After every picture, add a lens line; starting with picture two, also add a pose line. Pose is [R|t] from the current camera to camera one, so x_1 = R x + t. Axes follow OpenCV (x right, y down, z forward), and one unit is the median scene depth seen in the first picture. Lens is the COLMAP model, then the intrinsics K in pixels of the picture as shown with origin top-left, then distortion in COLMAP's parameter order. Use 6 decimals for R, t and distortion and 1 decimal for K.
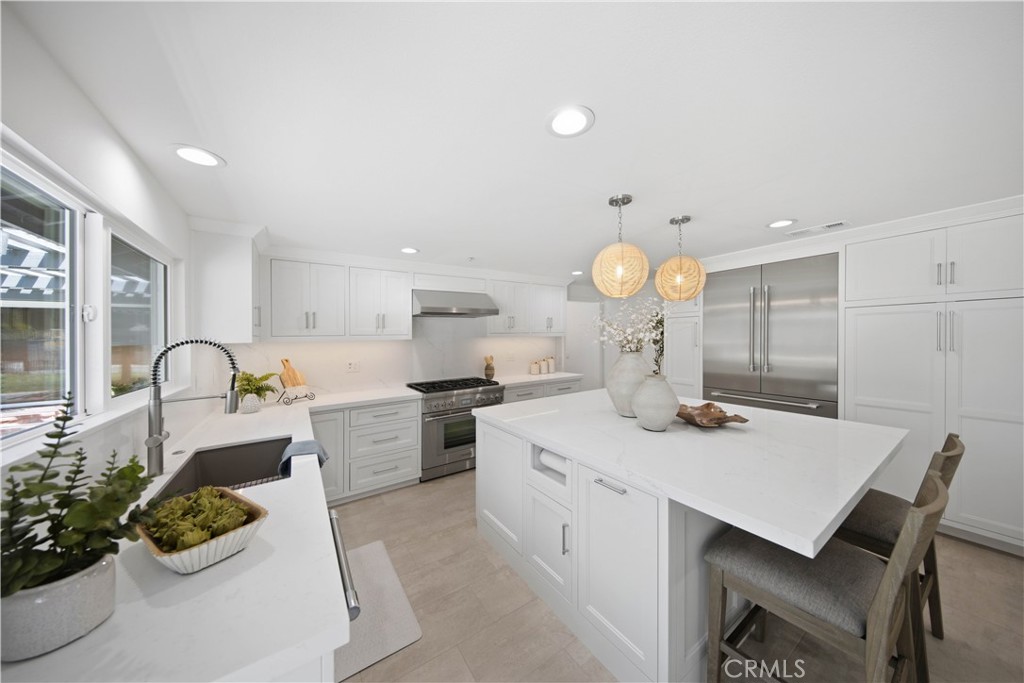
lens RADIAL K [[328.4, 0, 504.1], [0, 328.4, 336.5], [0, 0, 1]] dist [0.000494, -0.000007]
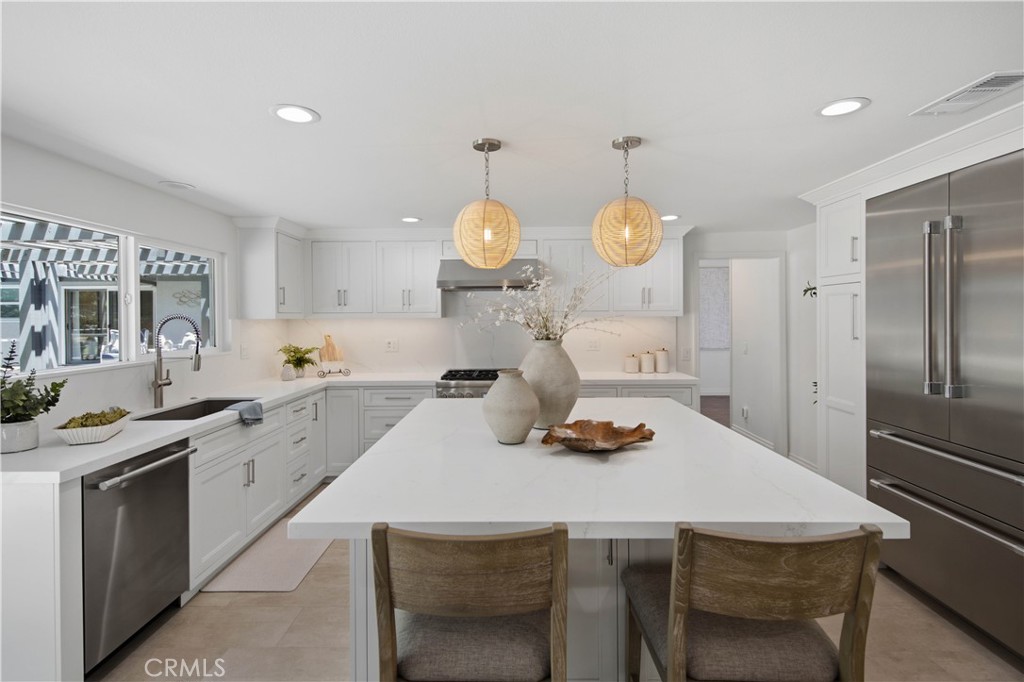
lens RADIAL K [[489.9, 0, 509.2], [0, 489.9, 315.5], [0, 0, 1]] dist [0.008114, 0.001029]
pose [[0.817218, 0.011240, -0.576219, 0.705797], [-0.008540, 0.999936, 0.007393, -0.010133], [0.576265, -0.001121, 0.817262, 0.048221]]
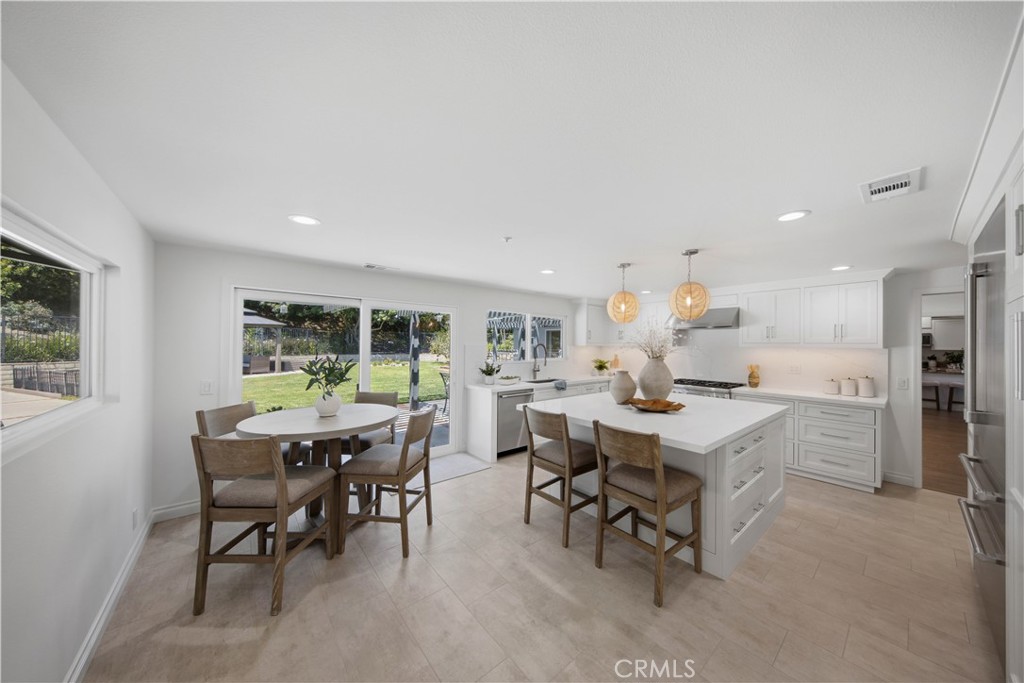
lens RADIAL K [[328.4, 0, 517.5], [0, 328.4, 342.0], [0, 0, 1]] dist [0.000494, -0.000007]
pose [[0.106363, 0.011638, -0.994259, 1.262956], [-0.009623, 0.999897, 0.010674, -0.024173], [0.994281, 0.008433, 0.106464, 0.179383]]
